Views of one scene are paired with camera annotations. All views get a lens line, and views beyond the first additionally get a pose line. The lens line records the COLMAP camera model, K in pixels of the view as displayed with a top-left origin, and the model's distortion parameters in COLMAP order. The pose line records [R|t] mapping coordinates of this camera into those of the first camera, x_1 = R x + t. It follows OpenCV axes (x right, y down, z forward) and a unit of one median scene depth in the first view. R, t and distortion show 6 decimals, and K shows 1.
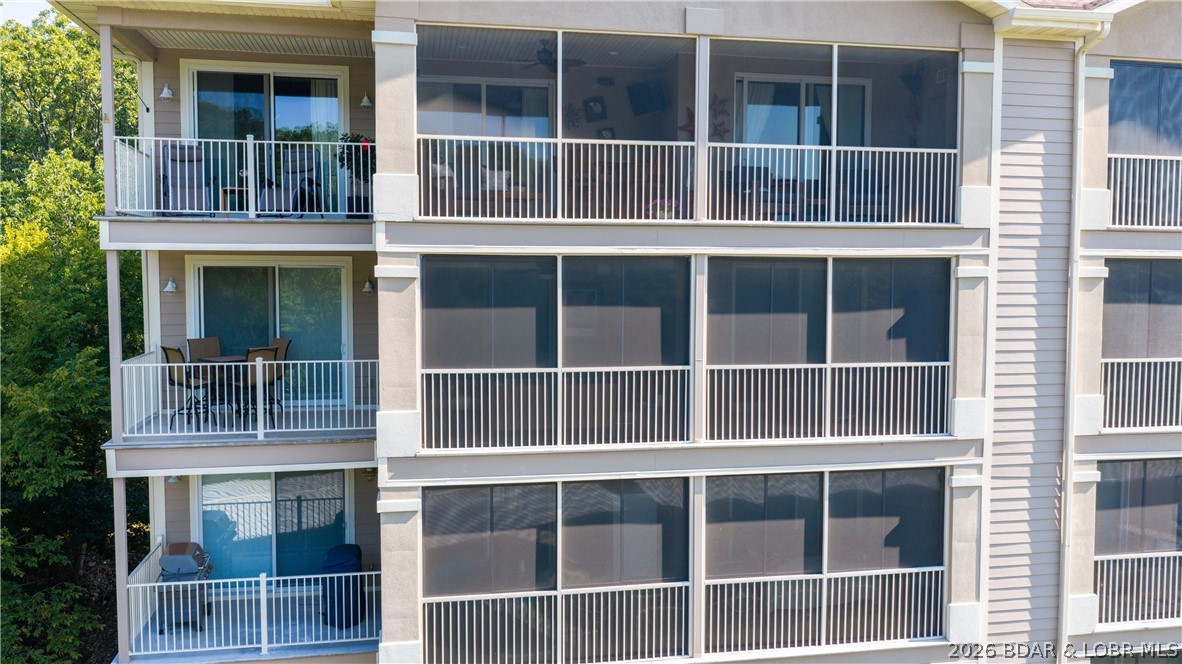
lens RADIAL K [[968.2, 0, 591.2], [0, 968.2, 333.5], [0, 0, 1]] dist [0.023416, -0.005791]
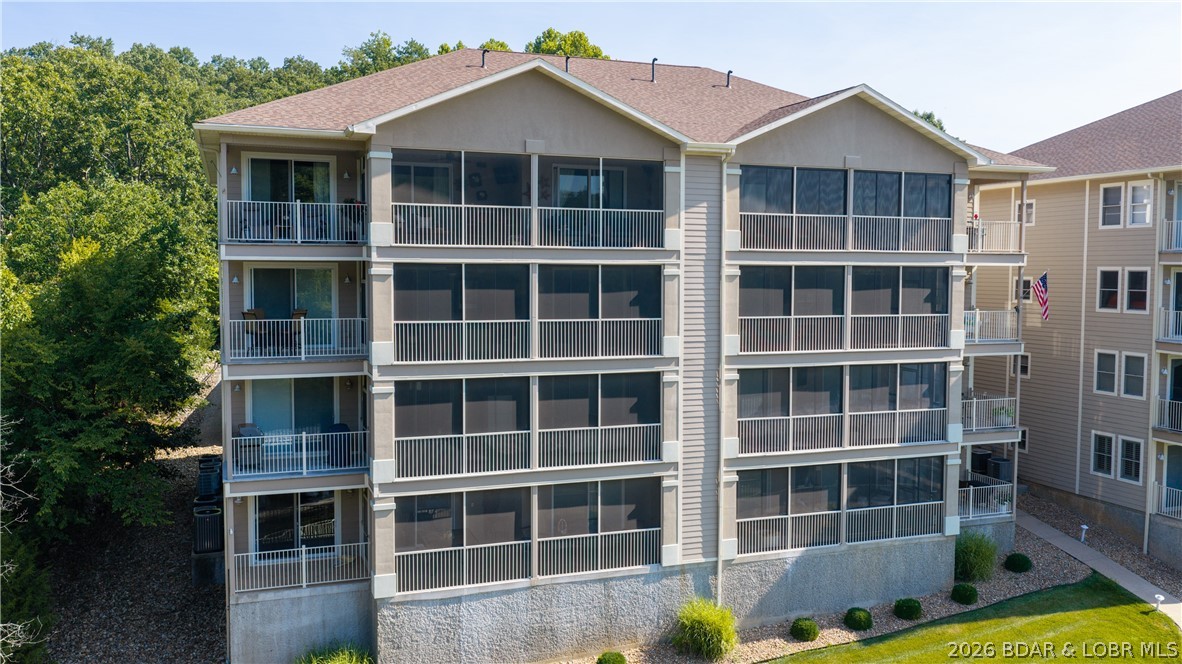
lens RADIAL K [[968.2, 0, 592.6], [0, 968.2, 332.3], [0, 0, 1]] dist [0.023416, -0.005791]
pose [[0.986829, -0.008911, 0.161521, -0.085759], [0.009067, 0.999959, -0.000228, 0.058056], [-0.161512, 0.001690, 0.986869, -0.920141]]
